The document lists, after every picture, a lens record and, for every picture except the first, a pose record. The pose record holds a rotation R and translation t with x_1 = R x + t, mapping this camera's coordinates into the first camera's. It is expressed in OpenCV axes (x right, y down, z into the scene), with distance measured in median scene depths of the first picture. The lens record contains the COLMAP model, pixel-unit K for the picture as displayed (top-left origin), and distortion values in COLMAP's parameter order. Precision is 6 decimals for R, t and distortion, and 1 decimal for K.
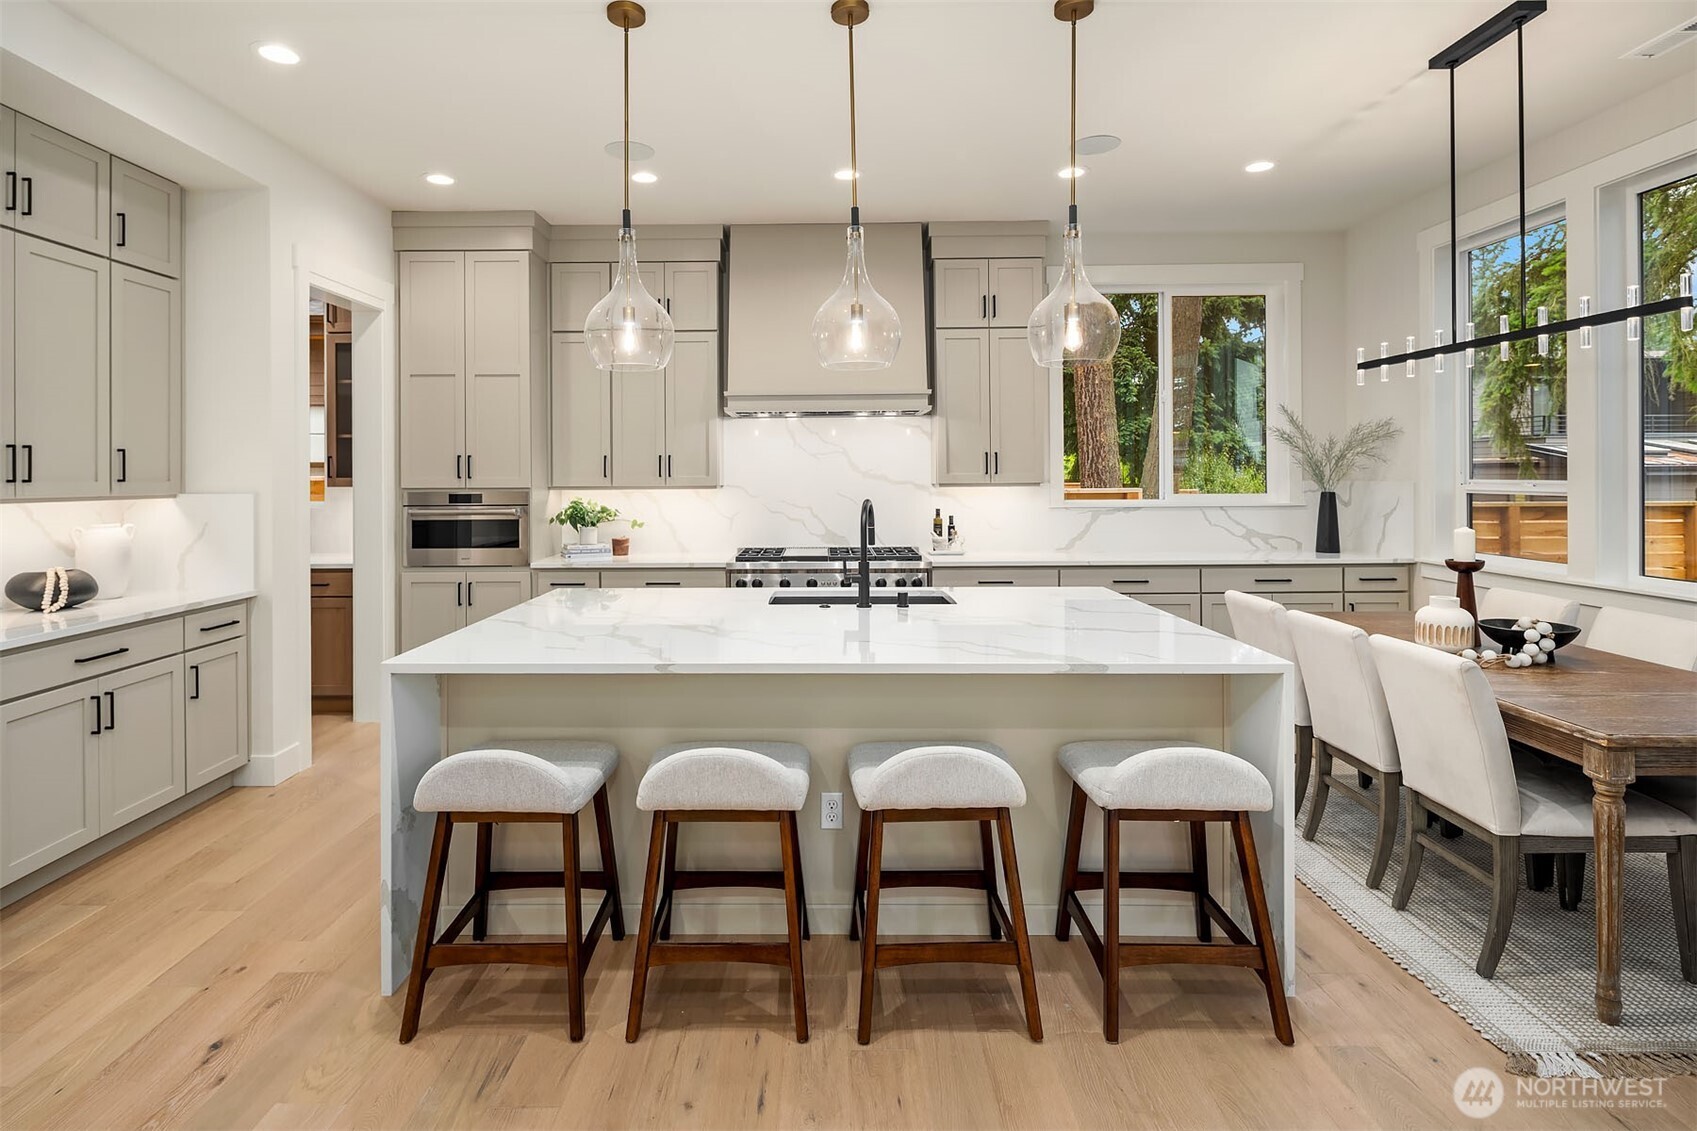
lens RADIAL K [[837.6, 0, 825.7], [0, 837.6, 472.2], [0, 0, 1]] dist [0.001345, -0.000654]
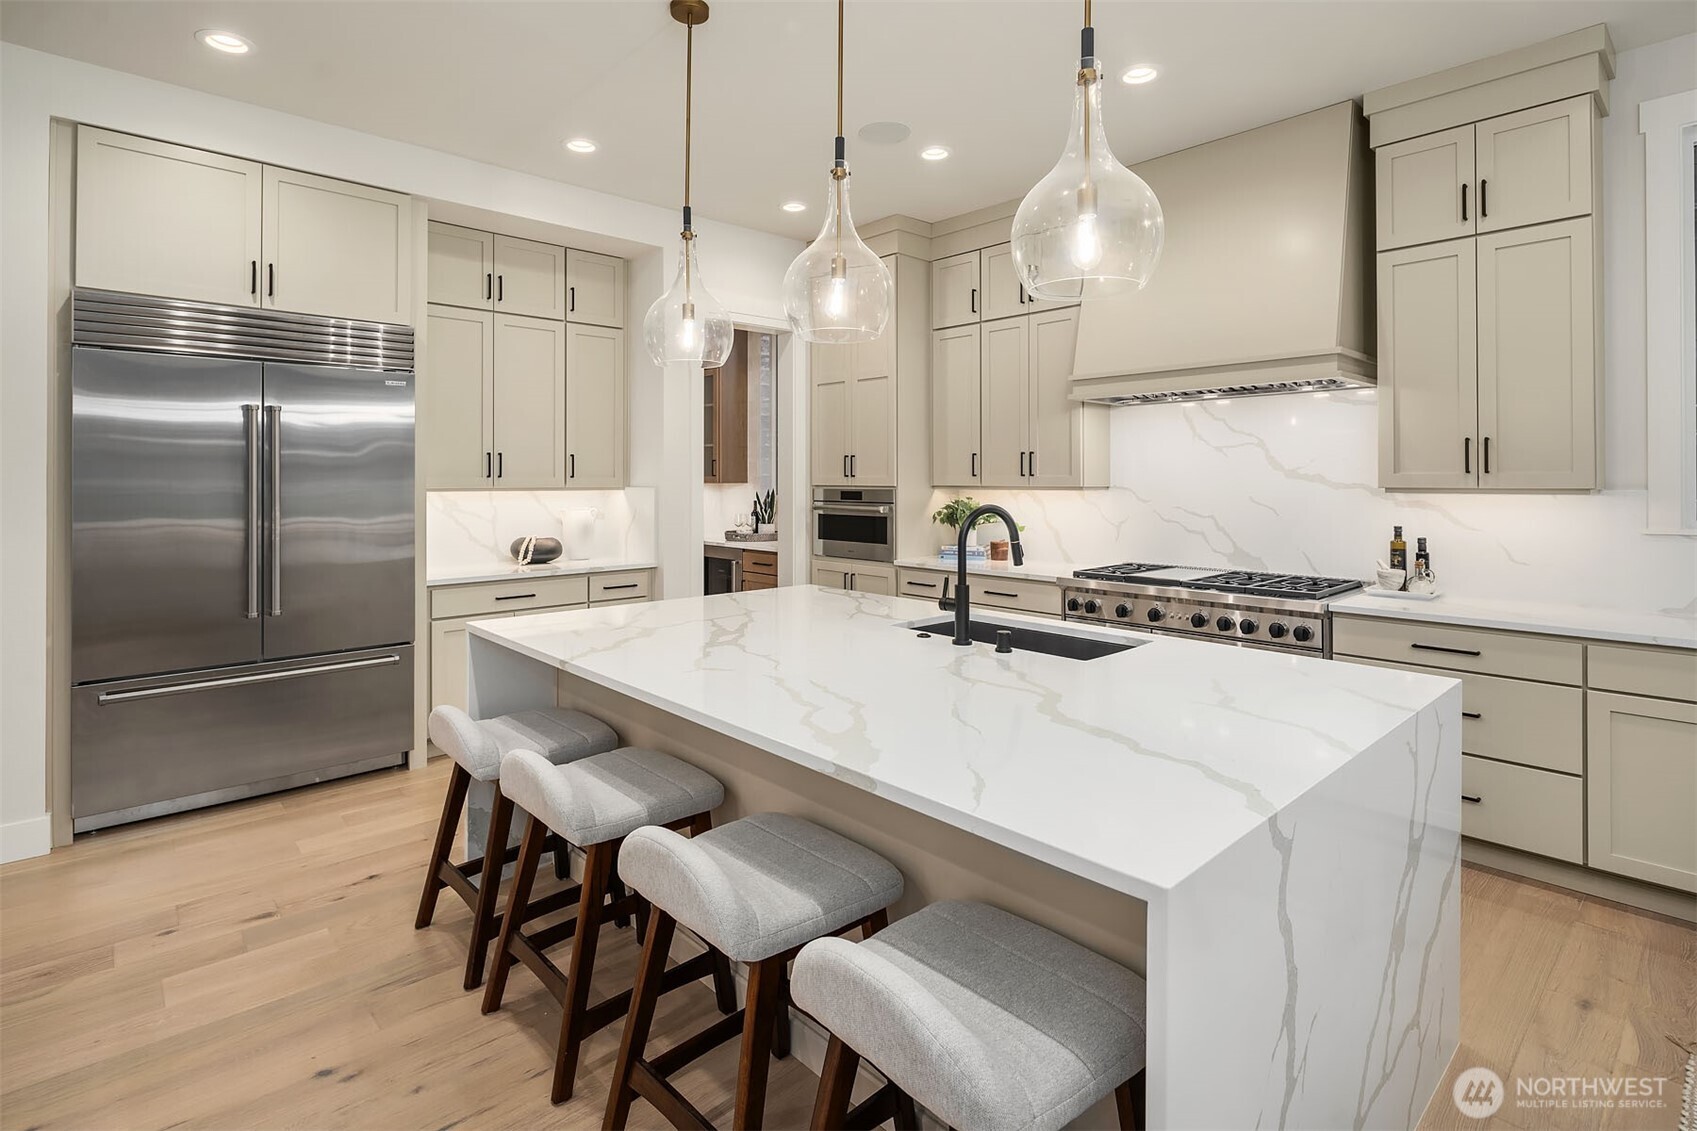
lens RADIAL K [[837.6, 0, 825.7], [0, 837.6, 472.2], [0, 0, 1]] dist [0.001345, -0.000654]
pose [[0.679753, 0.000065, -0.733441, 0.324450], [-0.000010, 1.000000, 0.000080, 0.001420], [0.733441, -0.000047, 0.679753, 0.236079]]
